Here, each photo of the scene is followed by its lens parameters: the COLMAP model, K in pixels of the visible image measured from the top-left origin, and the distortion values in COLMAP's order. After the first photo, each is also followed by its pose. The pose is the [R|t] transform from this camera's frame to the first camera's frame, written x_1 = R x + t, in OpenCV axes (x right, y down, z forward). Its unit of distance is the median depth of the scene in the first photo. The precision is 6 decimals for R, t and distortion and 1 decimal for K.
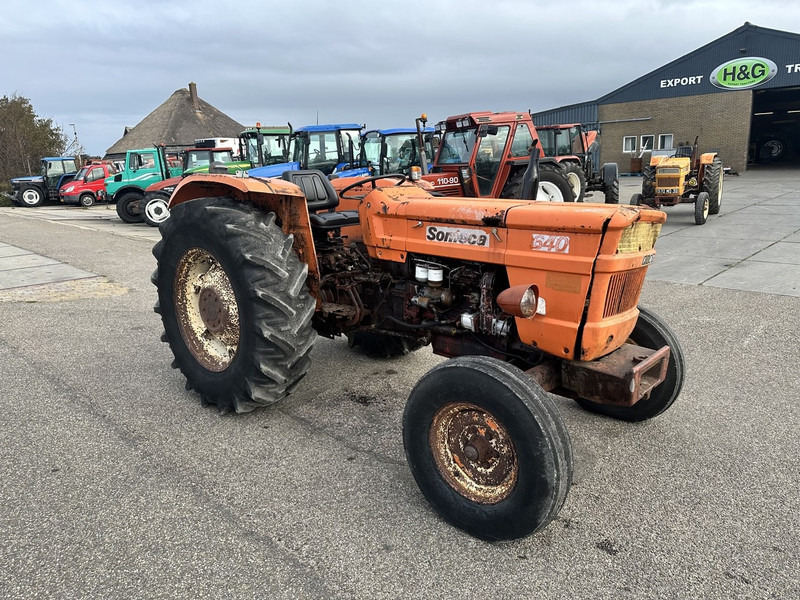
lens RADIAL K [[602.3, 0, 400.0], [0, 602.3, 300.0], [0, 0, 1]] dist [0.104299, -0.177195]
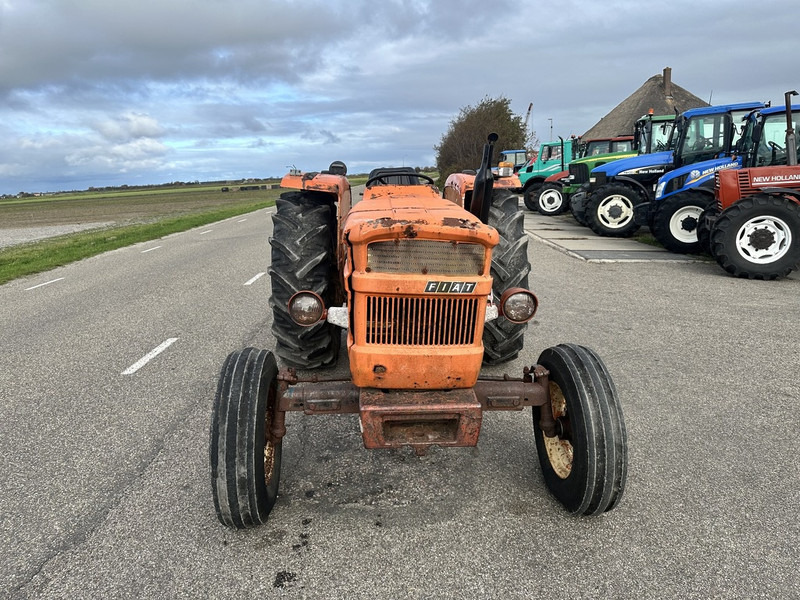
lens RADIAL K [[602.3, 0, 400.0], [0, 602.3, 300.0], [0, 0, 1]] dist [0.104299, -0.177195]
pose [[0.655263, 0.164072, -0.737367, 0.238412], [-0.149377, 0.984996, 0.086428, -0.027356], [0.740484, 0.053513, 0.669940, 0.106909]]
